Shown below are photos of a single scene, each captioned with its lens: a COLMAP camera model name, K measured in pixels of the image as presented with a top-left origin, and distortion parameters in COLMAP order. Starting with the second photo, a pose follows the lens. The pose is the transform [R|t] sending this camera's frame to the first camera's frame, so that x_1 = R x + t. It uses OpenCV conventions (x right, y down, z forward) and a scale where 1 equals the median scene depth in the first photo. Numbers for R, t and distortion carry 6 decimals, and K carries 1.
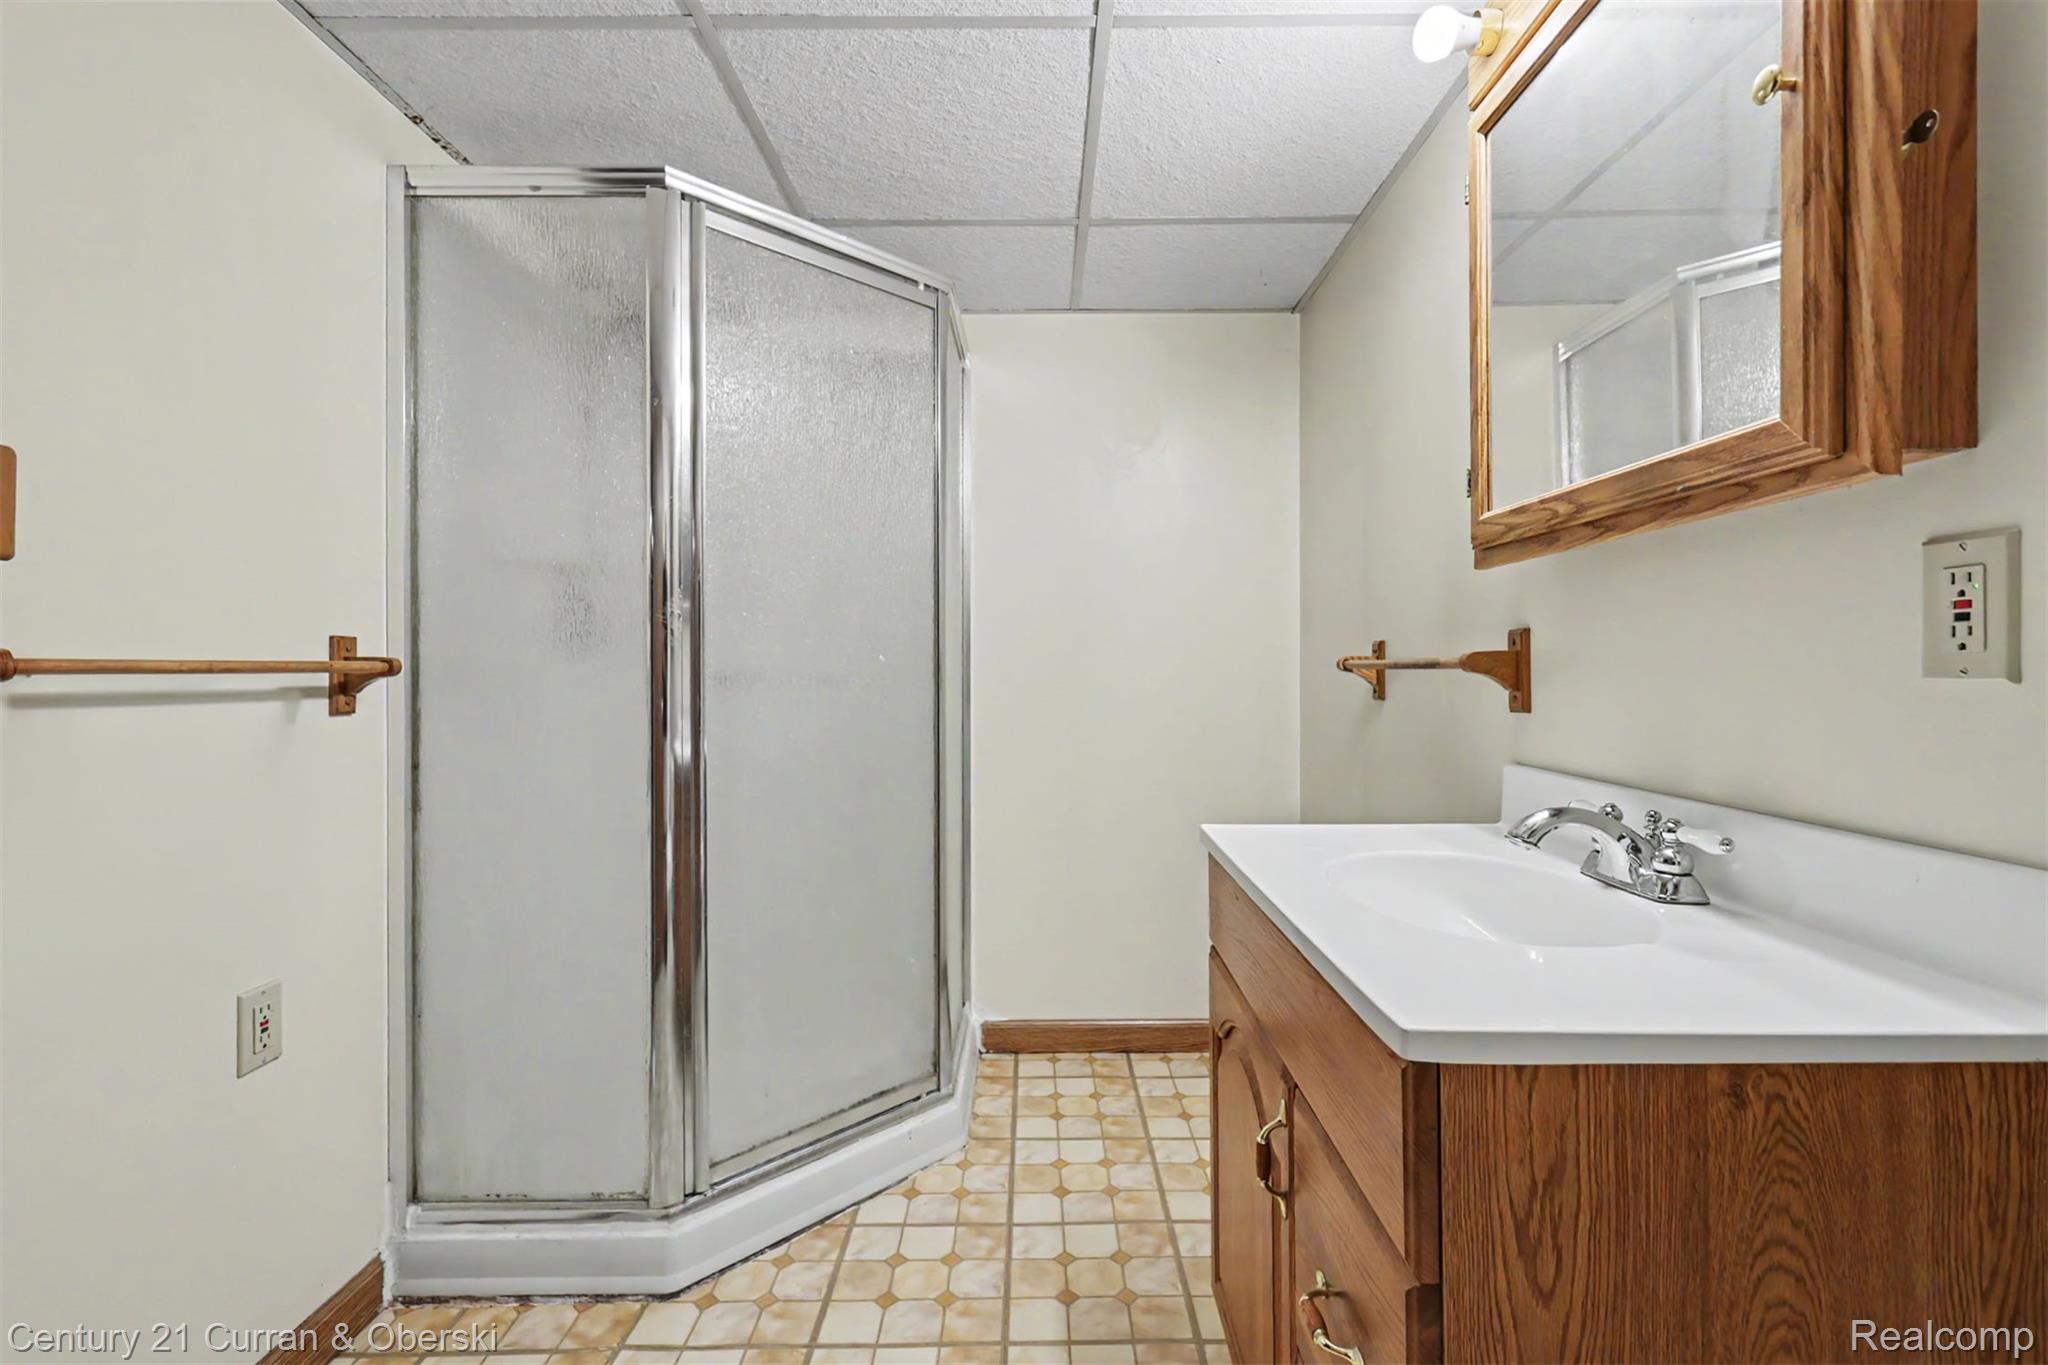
lens RADIAL K [[895.5, 0, 1028.2], [0, 895.5, 670.7], [0, 0, 1]] dist [0.000029, 0.000074]
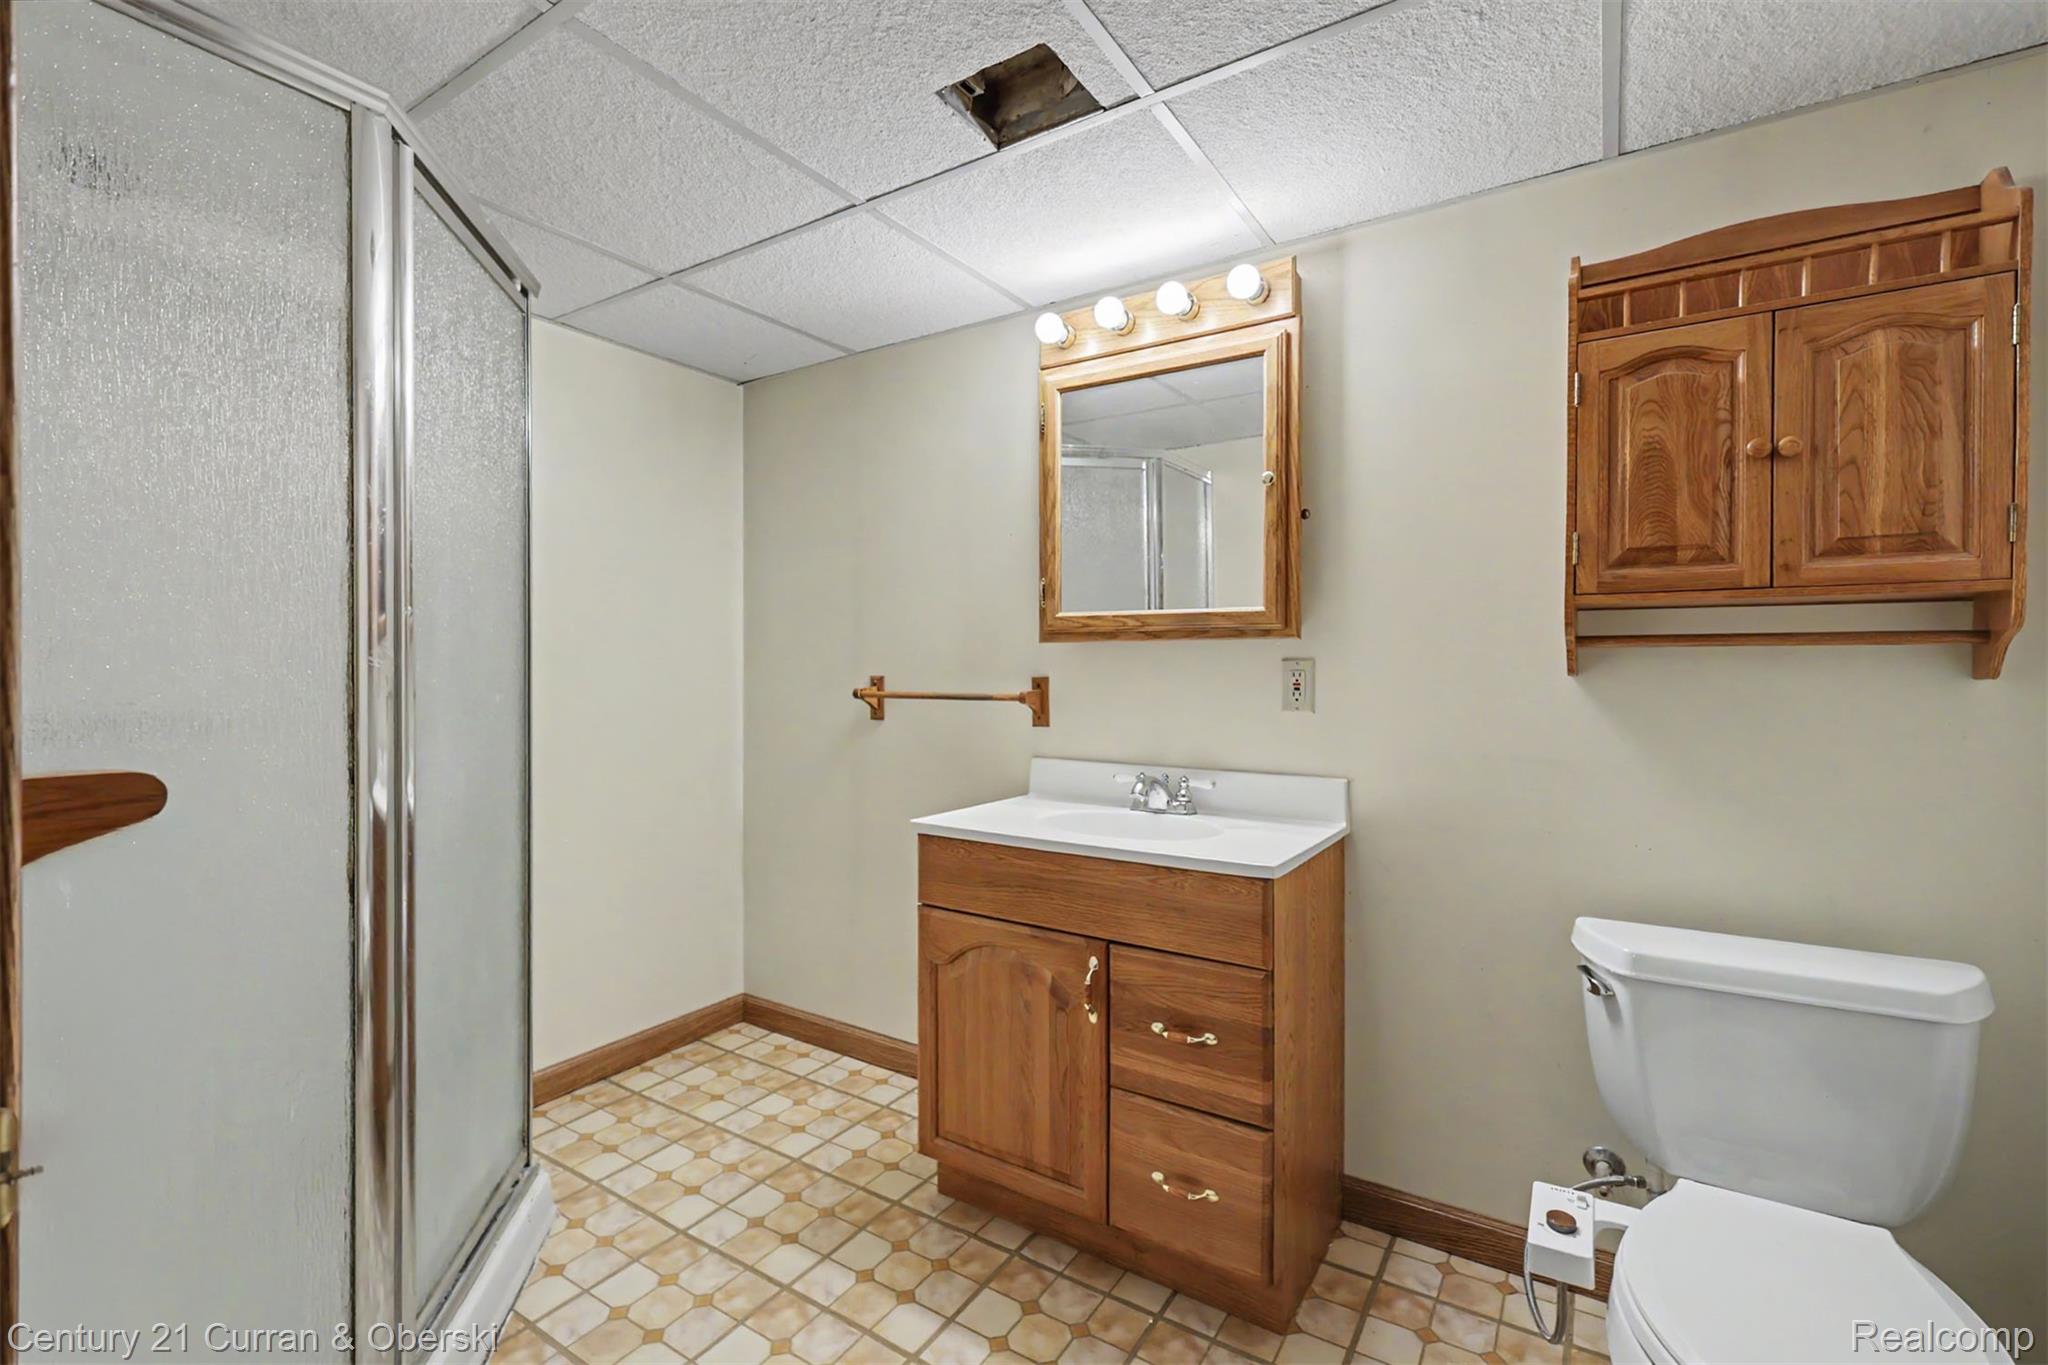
lens RADIAL K [[895.5, 0, 1028.5], [0, 895.5, 674.6], [0, 0, 1]] dist [0.000029, 0.000074]
pose [[0.542804, -0.005001, 0.839845, -0.726910], [-0.000417, 0.999981, 0.006224, -0.051436], [-0.839860, -0.003728, 0.542791, 0.087088]]
